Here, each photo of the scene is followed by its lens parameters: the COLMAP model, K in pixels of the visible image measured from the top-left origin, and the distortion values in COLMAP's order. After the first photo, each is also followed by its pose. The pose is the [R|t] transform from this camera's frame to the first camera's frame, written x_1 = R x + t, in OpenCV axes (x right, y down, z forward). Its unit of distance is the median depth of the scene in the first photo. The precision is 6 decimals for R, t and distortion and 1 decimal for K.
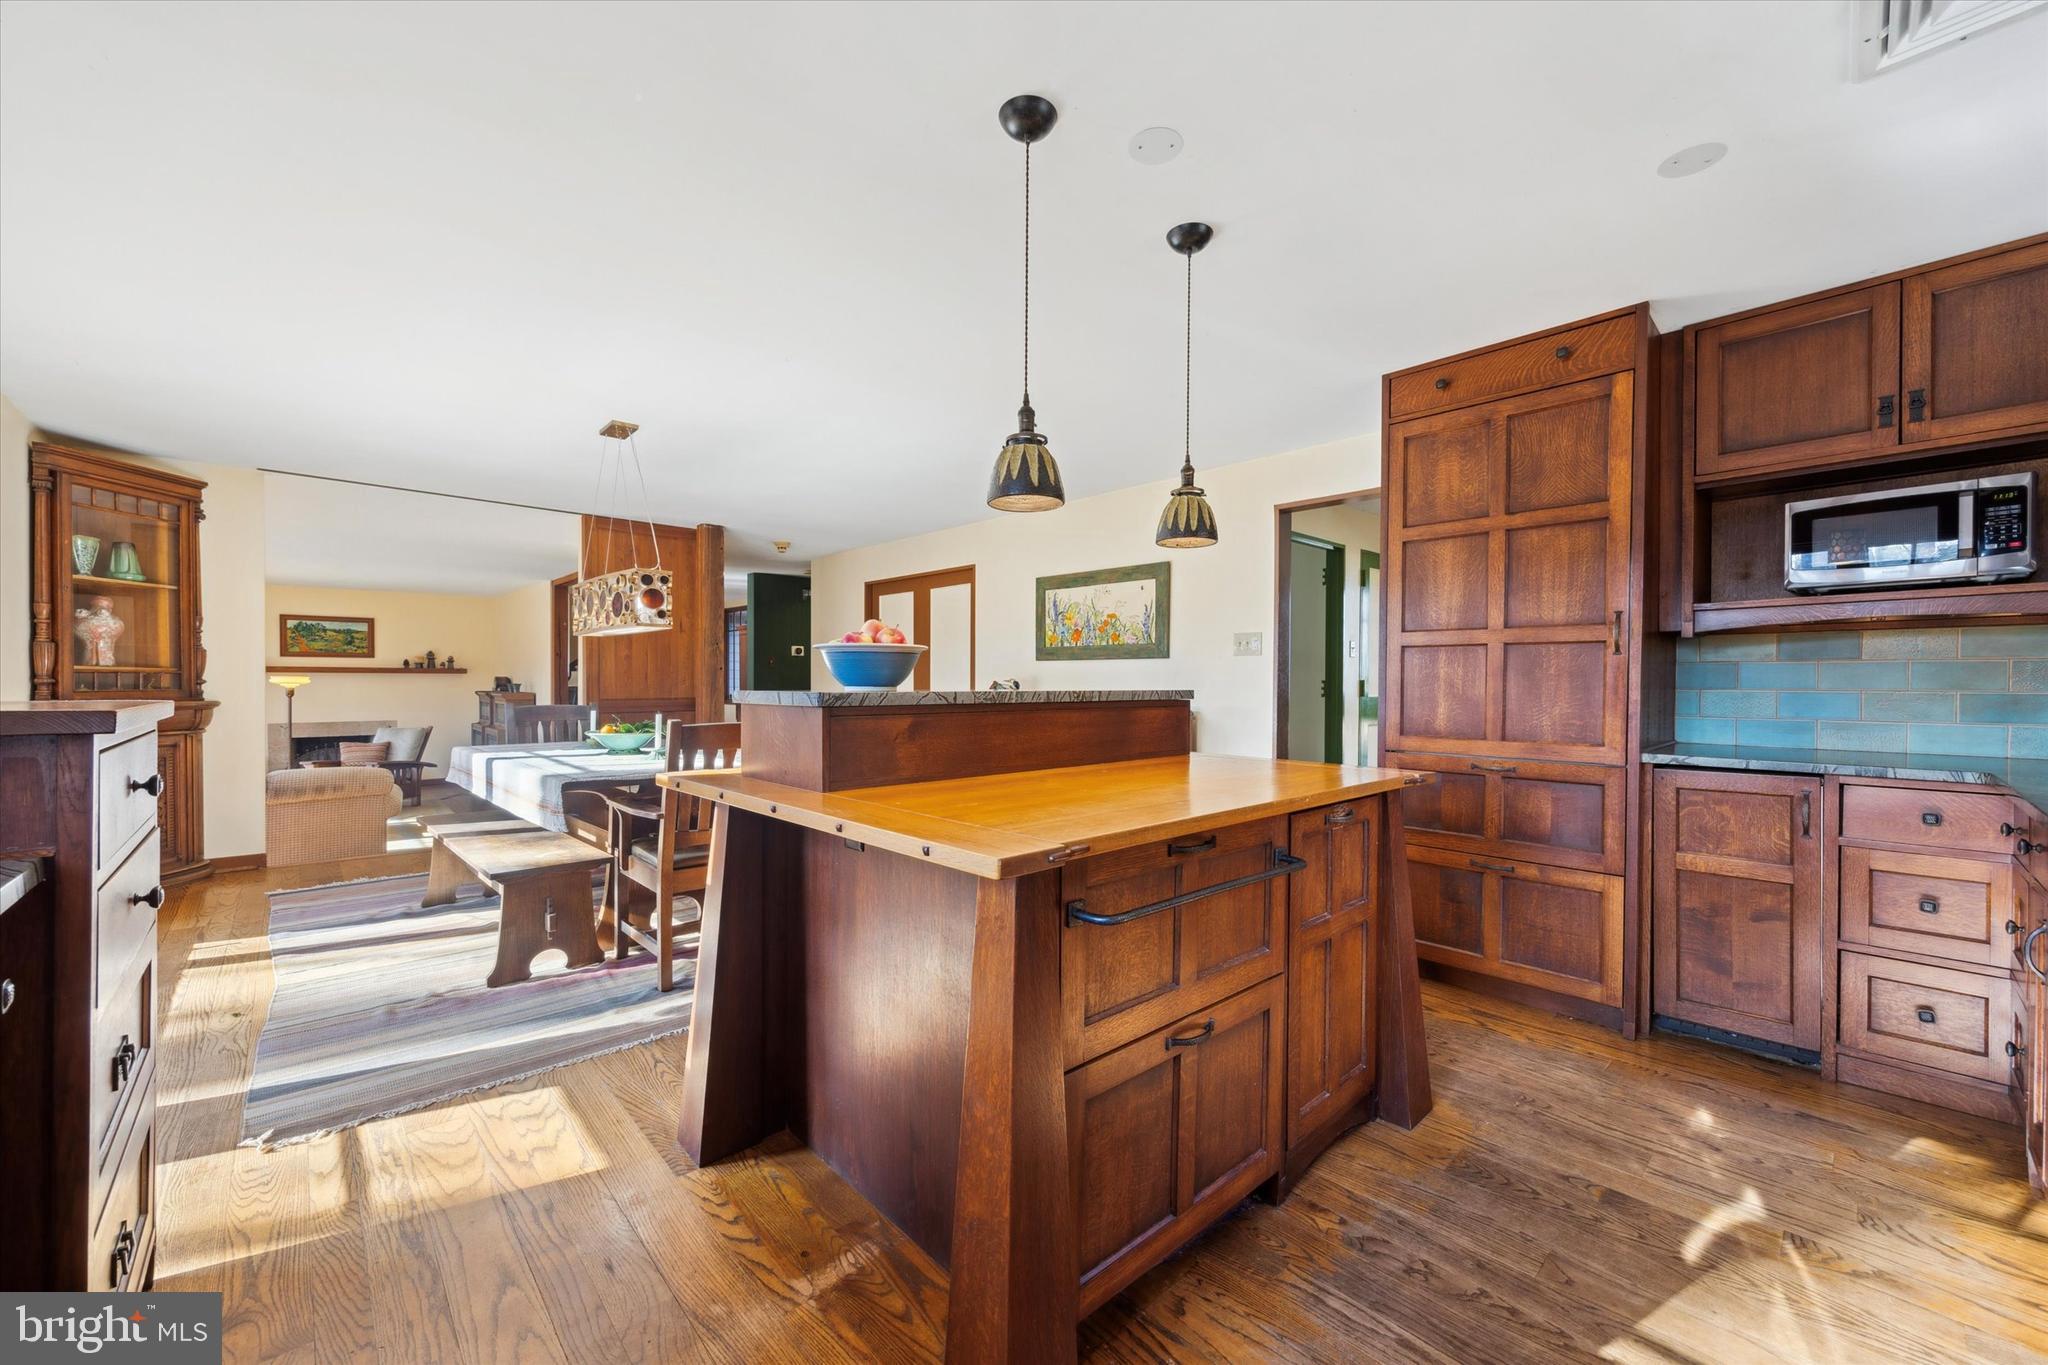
lens RADIAL K [[797.9, 0, 1027.3], [0, 797.9, 687.4], [0, 0, 1]] dist [-0.006484, -0.000386]
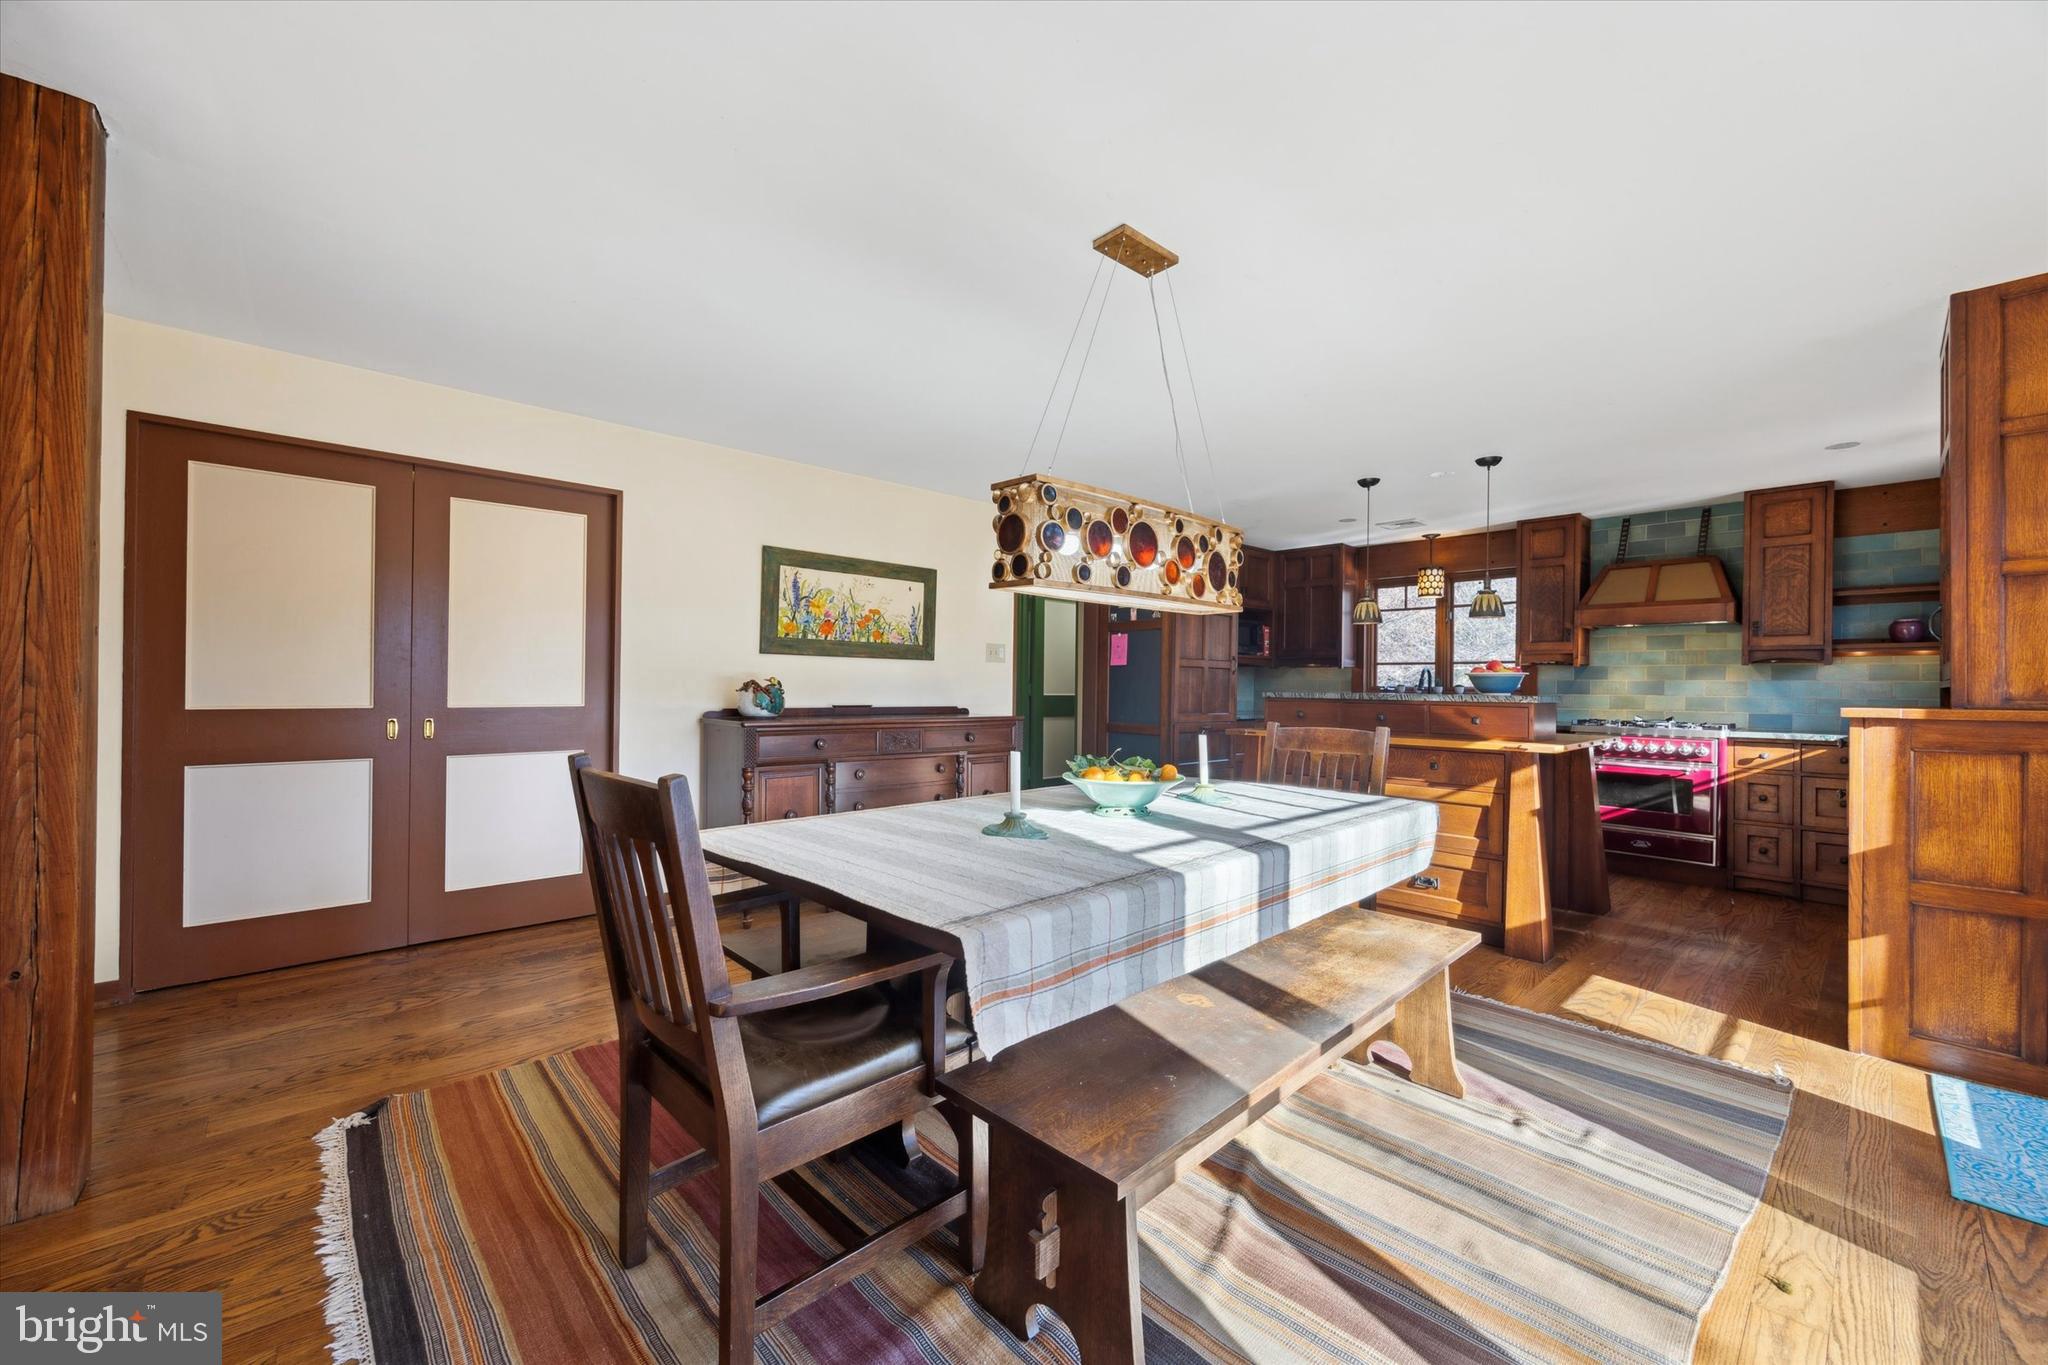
lens RADIAL K [[797.9, 0, 1021.0], [0, 797.9, 681.5], [0, 0, 1]] dist [-0.006484, -0.000386]
pose [[0.007274, -0.000938, 0.999973, -0.813601], [-0.005633, 0.999984, 0.000979, -0.009286], [-0.999958, -0.005640, 0.007268, 0.804454]]
